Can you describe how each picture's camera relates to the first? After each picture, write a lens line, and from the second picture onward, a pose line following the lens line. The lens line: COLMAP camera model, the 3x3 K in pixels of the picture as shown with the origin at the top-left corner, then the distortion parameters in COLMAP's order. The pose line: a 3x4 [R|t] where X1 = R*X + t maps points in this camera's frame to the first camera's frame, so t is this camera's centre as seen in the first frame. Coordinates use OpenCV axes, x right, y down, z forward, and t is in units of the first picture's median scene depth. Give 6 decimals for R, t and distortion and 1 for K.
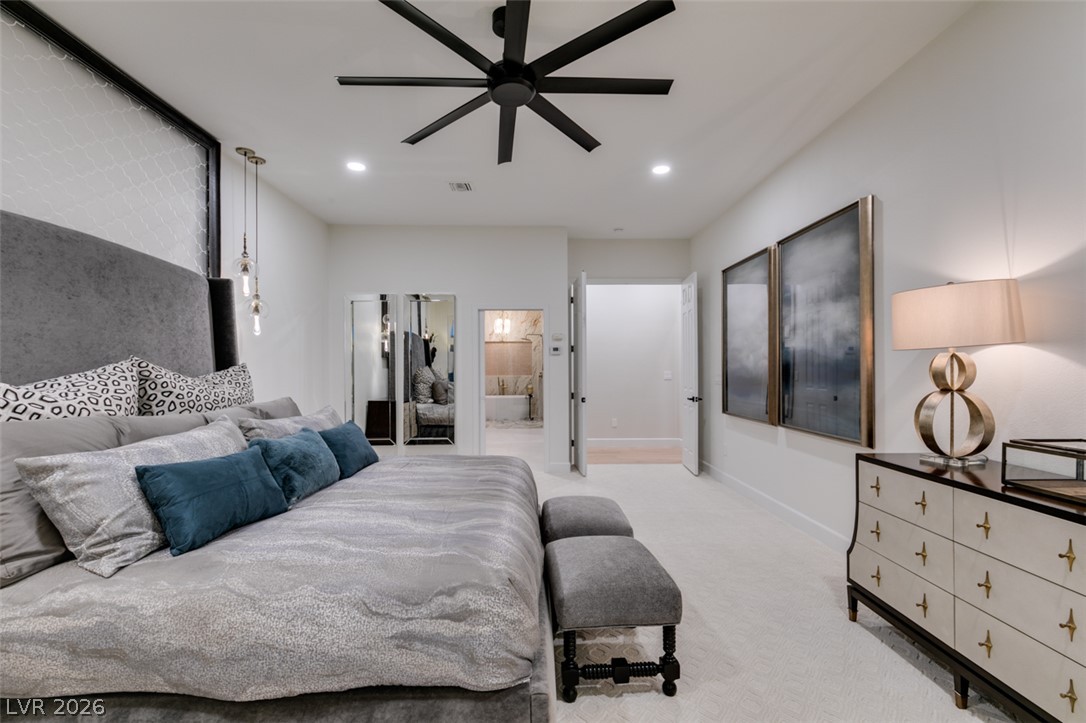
lens RADIAL K [[485.7, 0, 544.1], [0, 485.7, 364.7], [0, 0, 1]] dist [-0.000616, -0.000631]
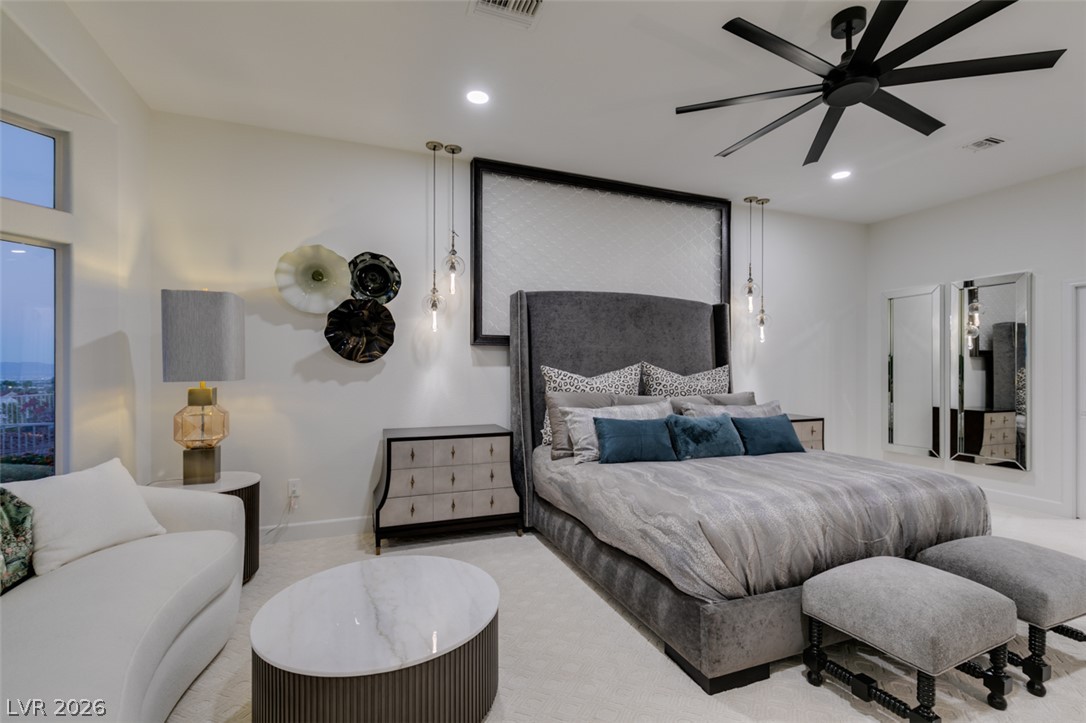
lens RADIAL K [[493.5, 0, 542.5], [0, 493.5, 369.9], [0, 0, 1]] dist [-0.001576, -0.000553]
pose [[0.341517, 0.004817, -0.939863, 0.703714], [0.004006, 0.999970, 0.006581, -0.001337], [0.939867, -0.006012, 0.341487, 0.066656]]
